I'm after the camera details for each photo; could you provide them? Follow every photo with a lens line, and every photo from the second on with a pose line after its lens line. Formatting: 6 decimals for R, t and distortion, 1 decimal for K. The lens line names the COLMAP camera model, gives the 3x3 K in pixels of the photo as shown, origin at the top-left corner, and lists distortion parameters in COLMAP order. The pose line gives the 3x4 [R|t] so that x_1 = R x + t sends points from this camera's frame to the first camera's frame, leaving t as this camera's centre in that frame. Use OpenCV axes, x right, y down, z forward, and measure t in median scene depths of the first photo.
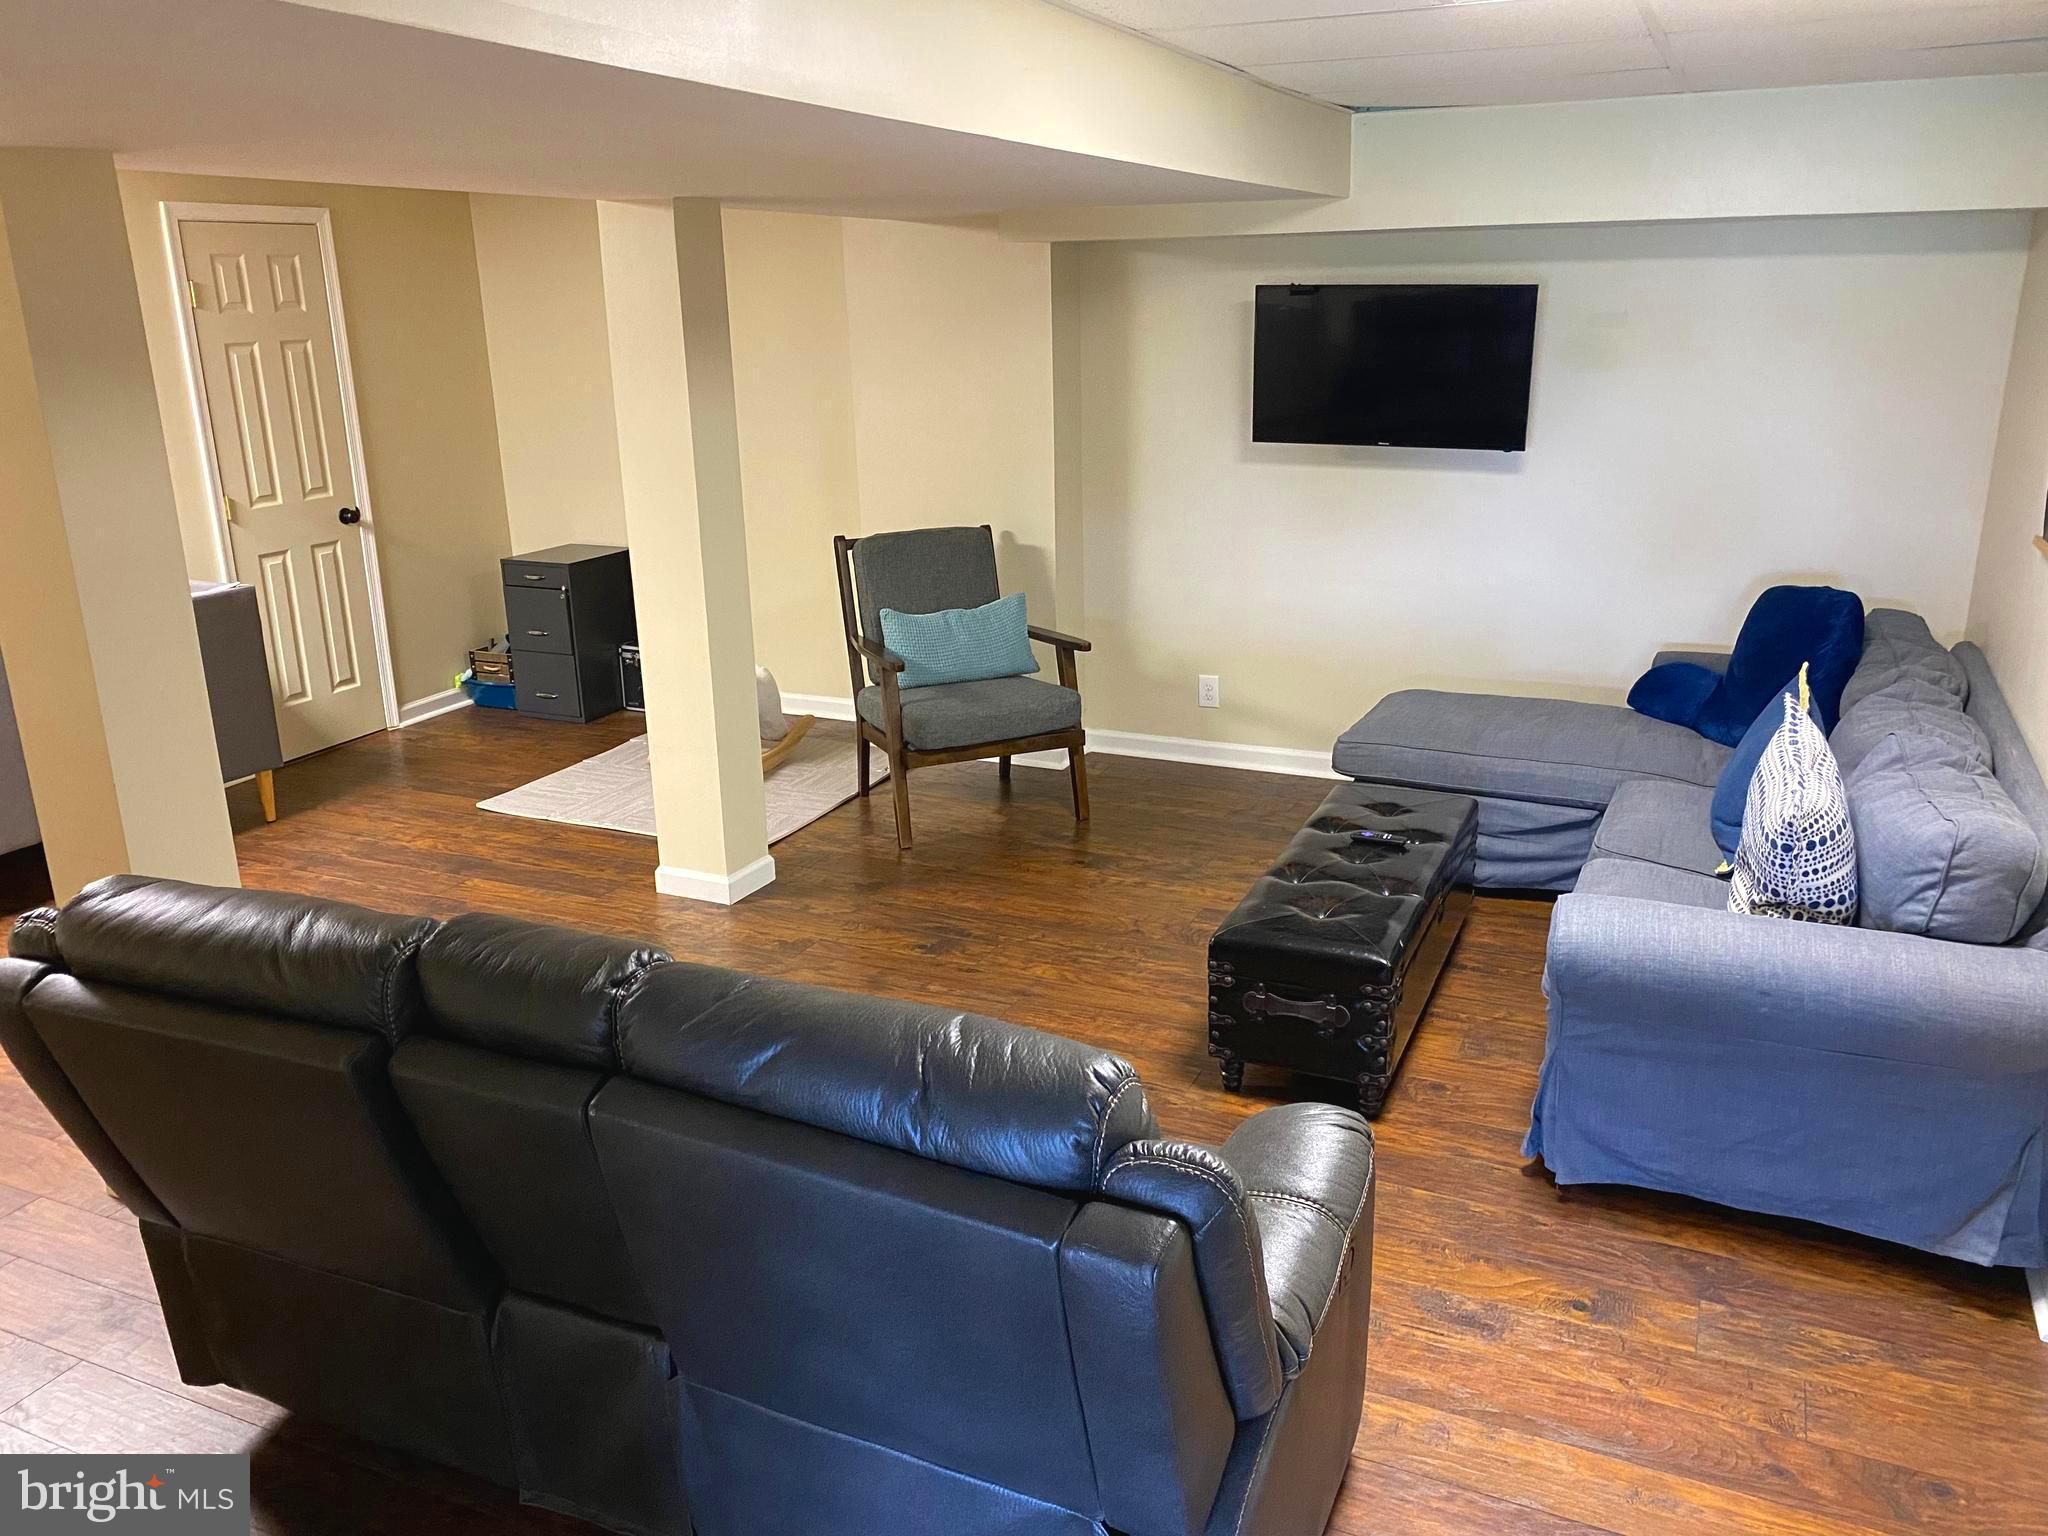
lens RADIAL K [[1559.8, 0, 1024.0], [0, 1559.8, 768.0], [0, 0, 1]] dist [0.079705, -0.115277]
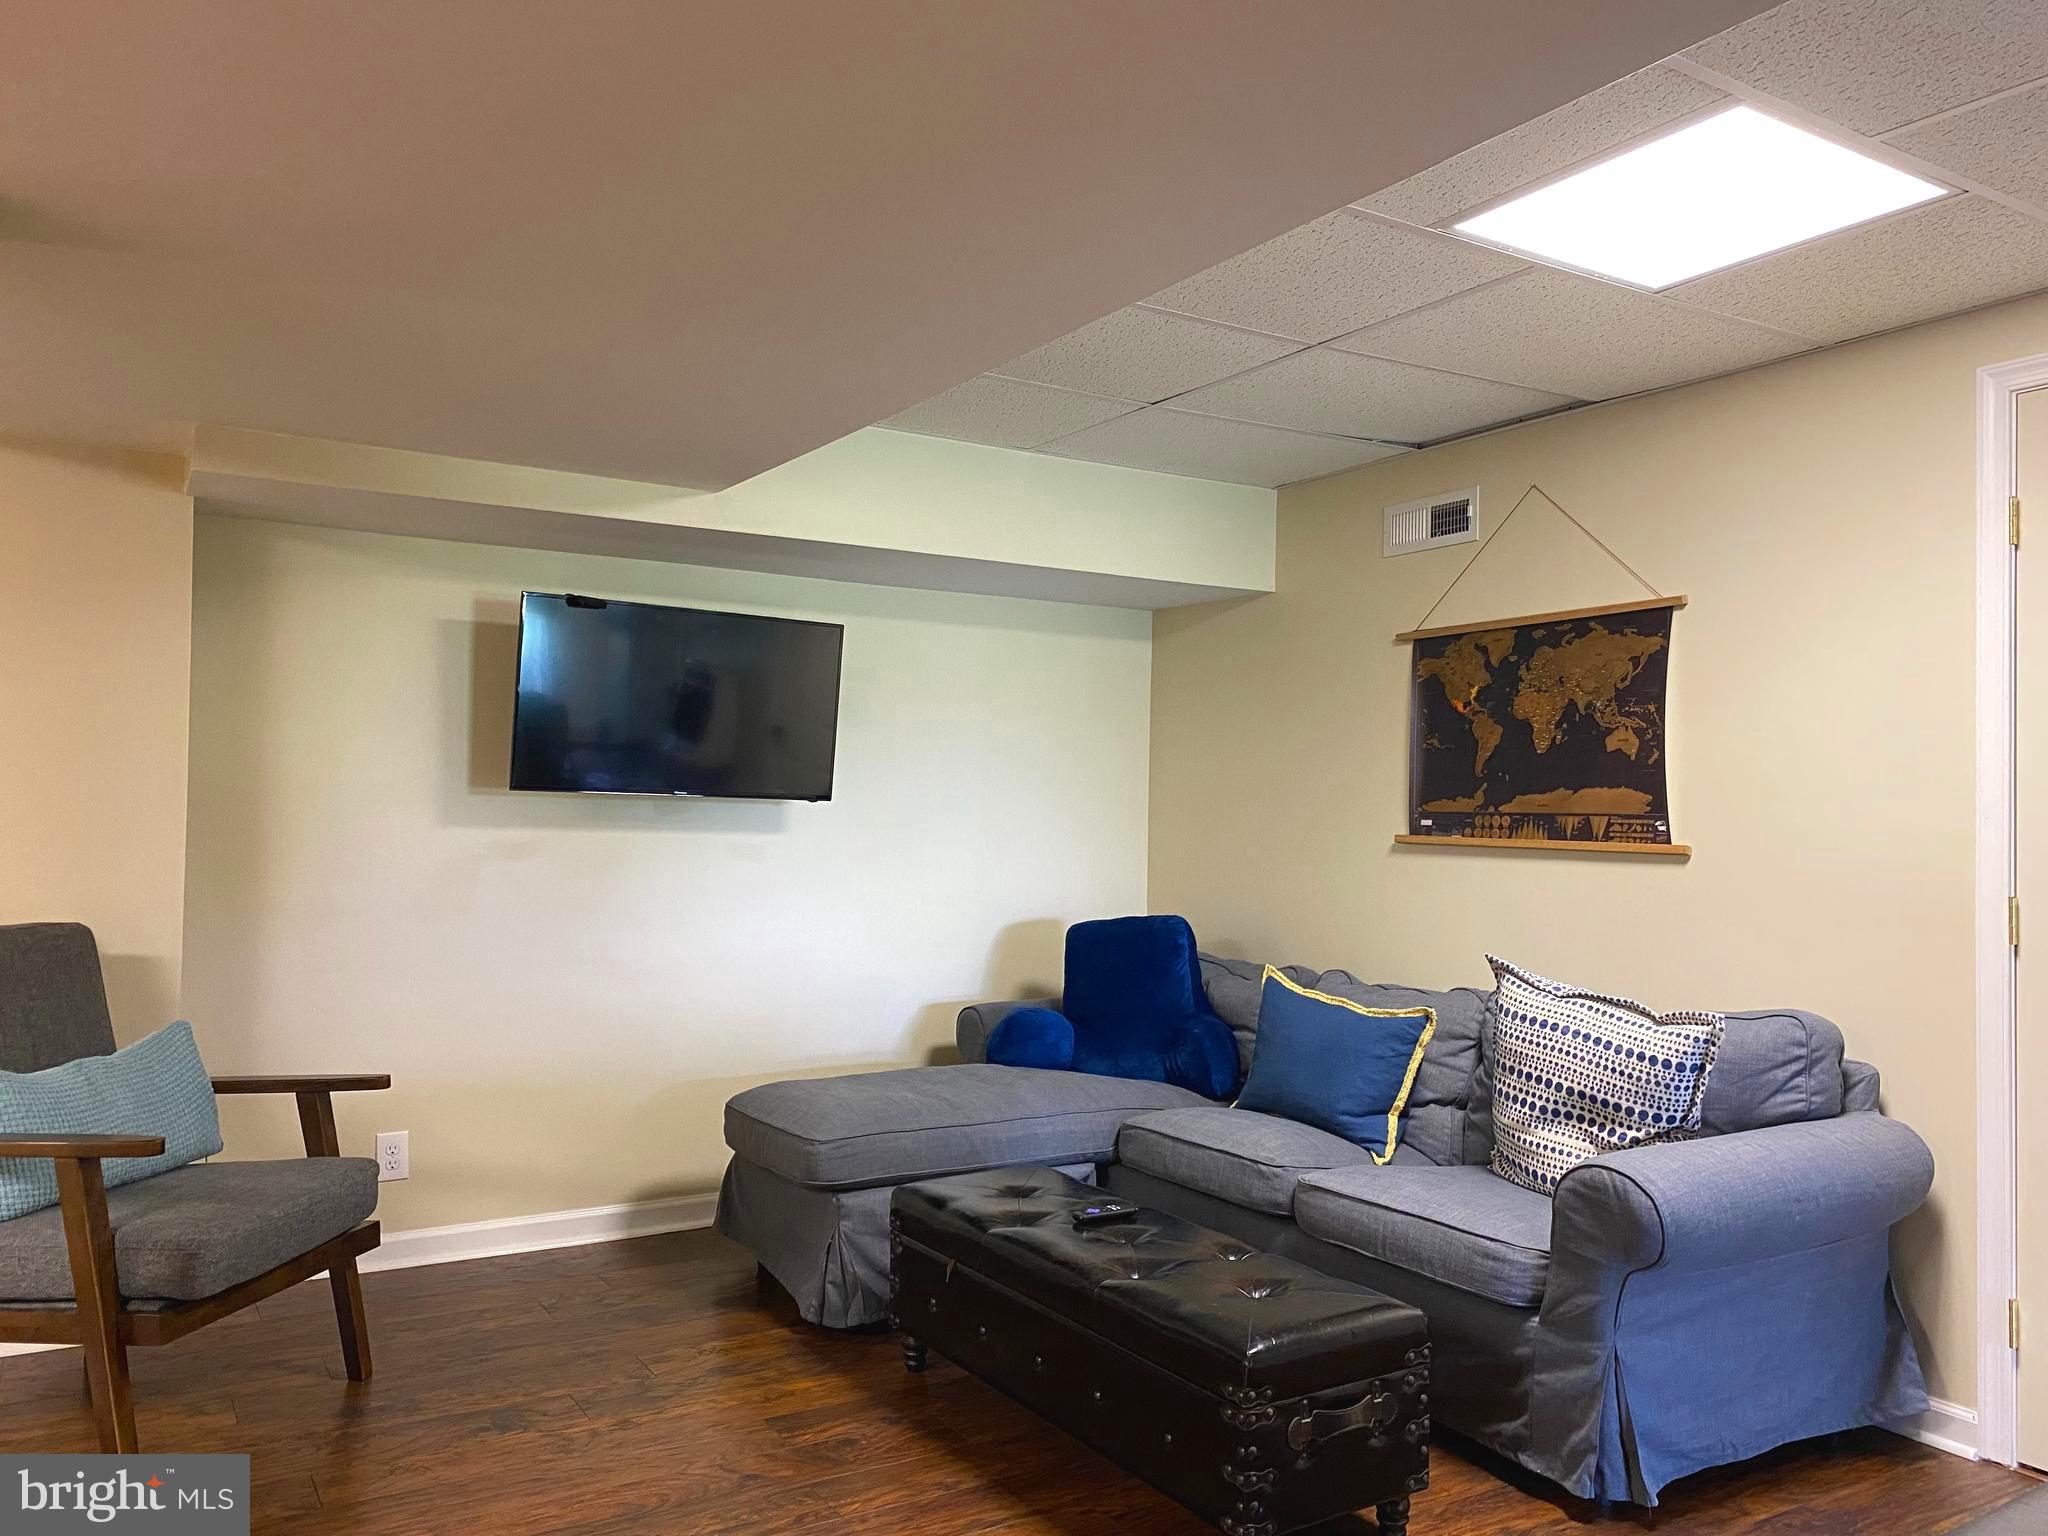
lens RADIAL K [[1559.8, 0, 1024.0], [0, 1559.8, 768.0], [0, 0, 1]] dist [0.079705, -0.115277]
pose [[0.558405, 0.046468, 0.828266, -0.373112], [0.219508, 0.954566, -0.201543, -0.014662], [-0.800000, 0.294353, 0.522835, 0.449185]]
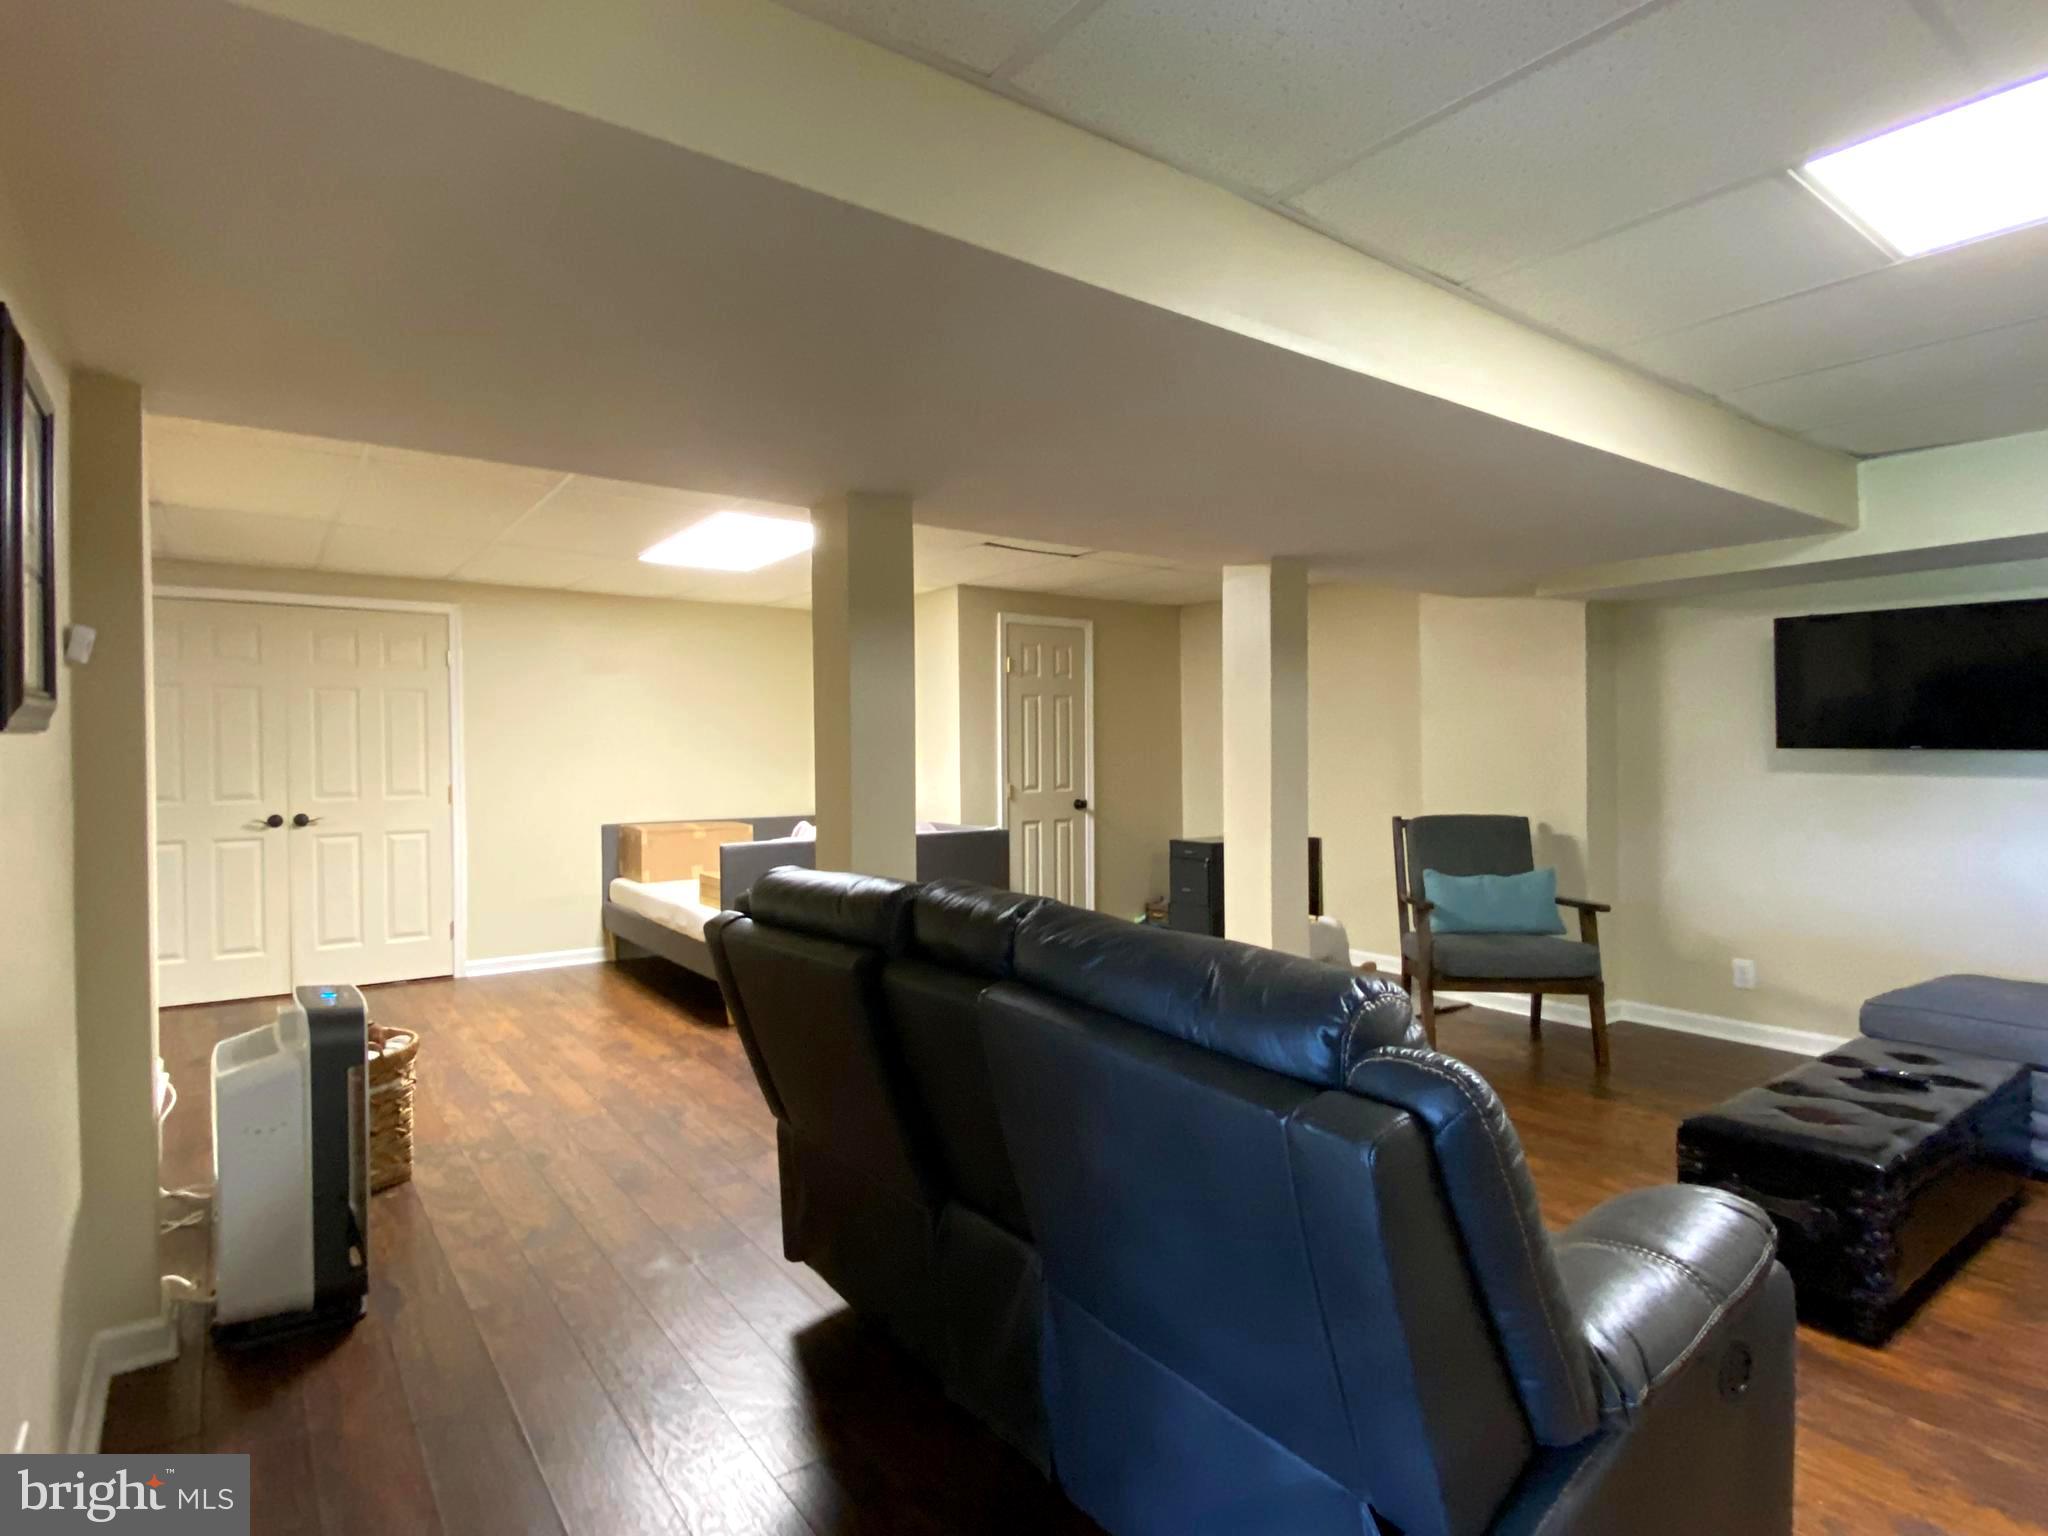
lens RADIAL K [[1087.1, 0, 1019.5], [0, 1087.1, 760.6], [0, 0, 1]] dist [0.041705, -0.040195]
pose [[0.868859, 0.015109, -0.494829, 0.067481], [-0.153219, 0.958665, -0.239761, 0.085505], [0.470752, 0.284136, 0.835260, 0.078668]]
